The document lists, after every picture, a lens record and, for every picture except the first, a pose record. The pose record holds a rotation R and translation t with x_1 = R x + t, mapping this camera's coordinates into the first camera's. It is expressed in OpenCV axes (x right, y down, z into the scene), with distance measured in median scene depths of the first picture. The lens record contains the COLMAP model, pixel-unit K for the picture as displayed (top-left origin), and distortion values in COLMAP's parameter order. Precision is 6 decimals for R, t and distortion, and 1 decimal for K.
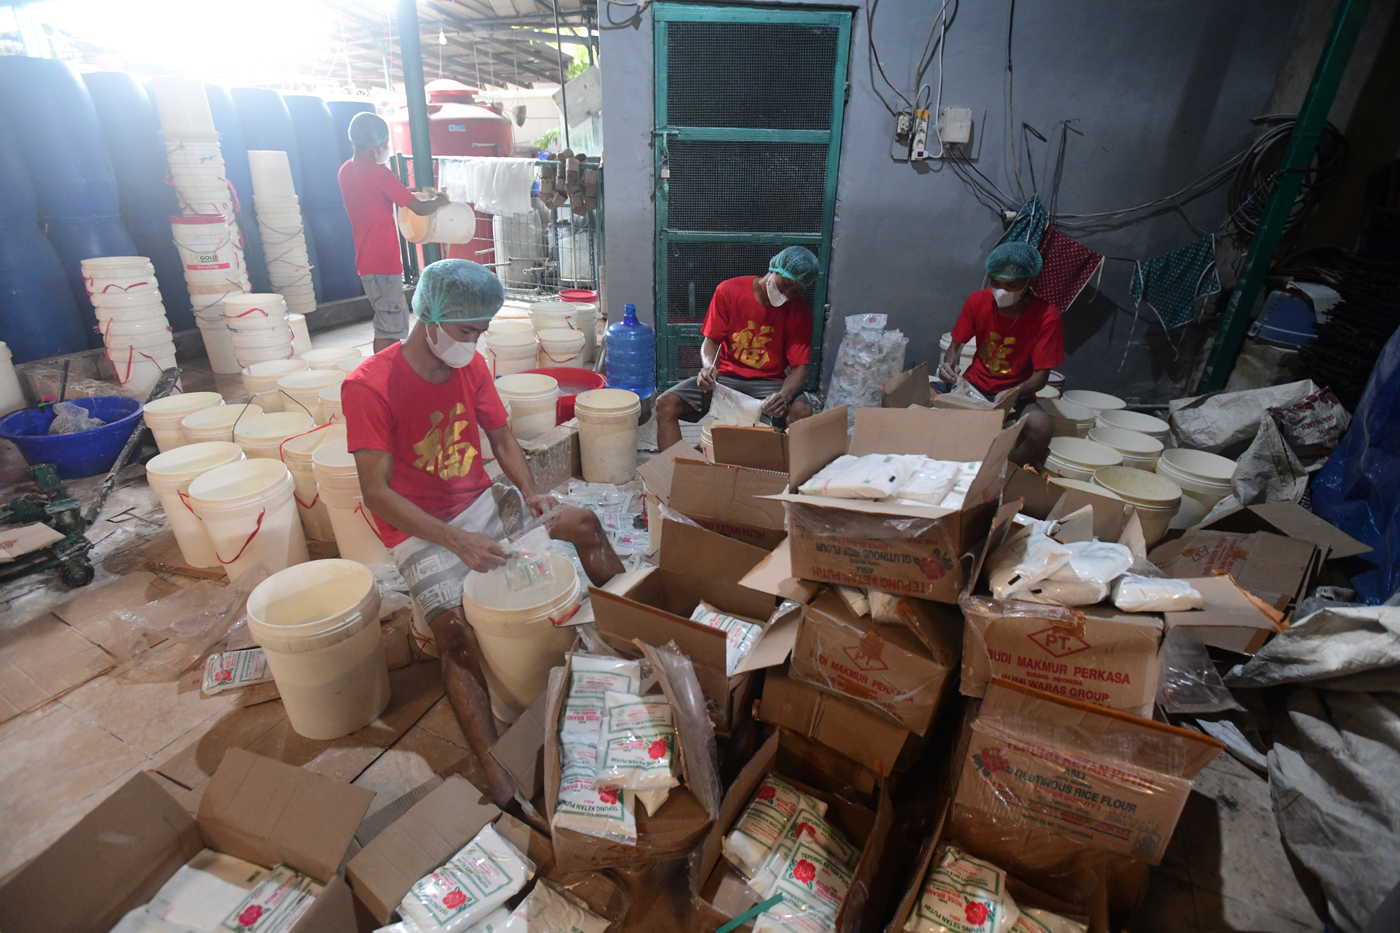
lens RADIAL K [[681.6, 0, 700.0], [0, 681.6, 466.5], [0, 0, 1]] dist [-0.028143, -0.000053]
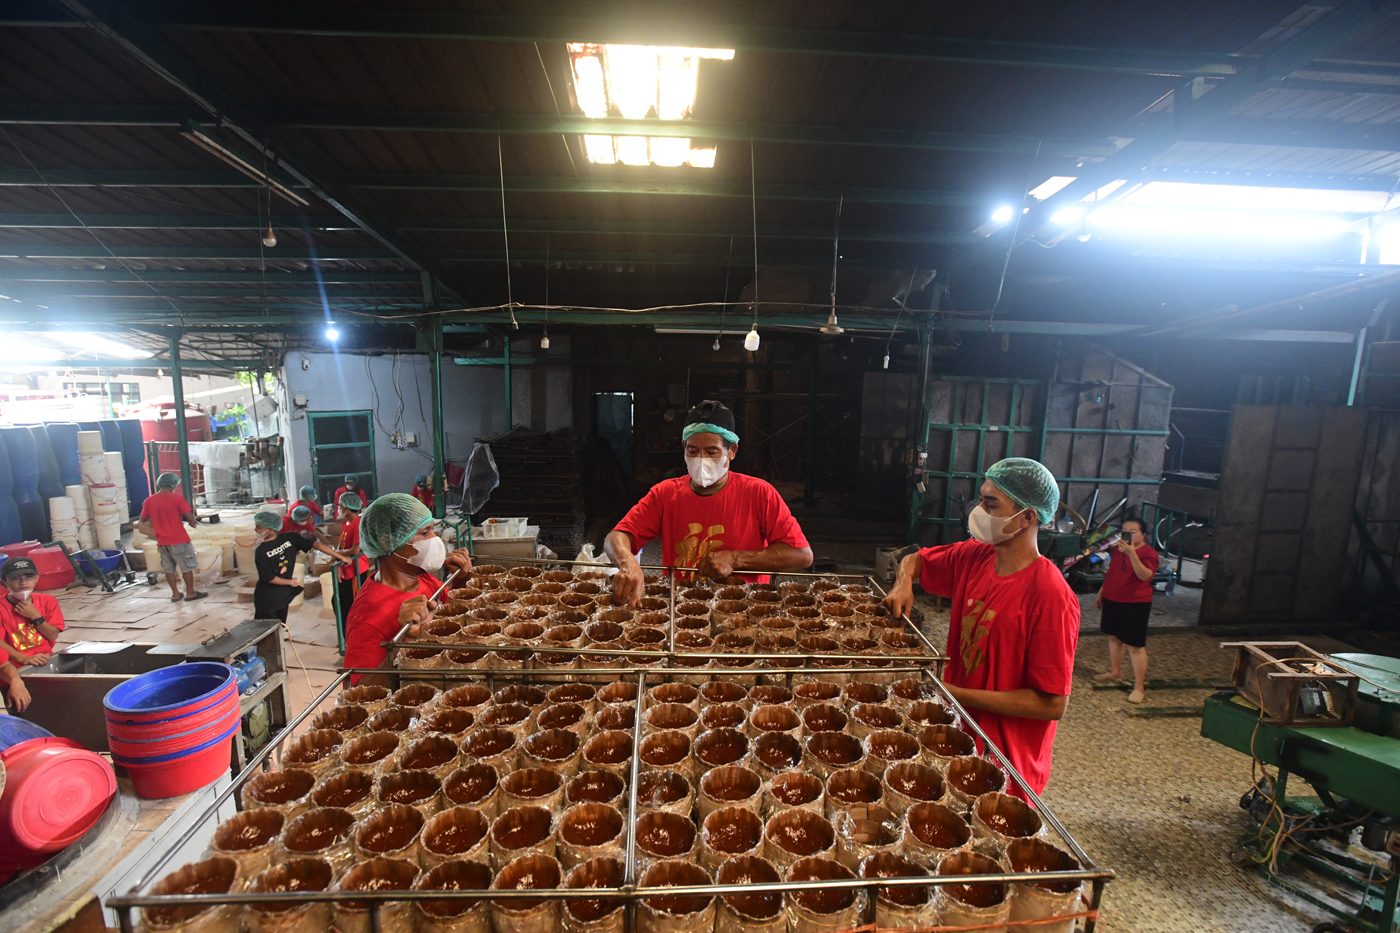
lens RADIAL K [[681.6, 0, 700.0], [0, 681.6, 466.5], [0, 0, 1]] dist [-0.028143, -0.000053]
pose [[0.880042, -0.081133, 0.467914, 0.031244], [0.209733, 0.950402, -0.229669, 0.417739], [-0.426073, 0.300255, 0.853410, -1.439213]]
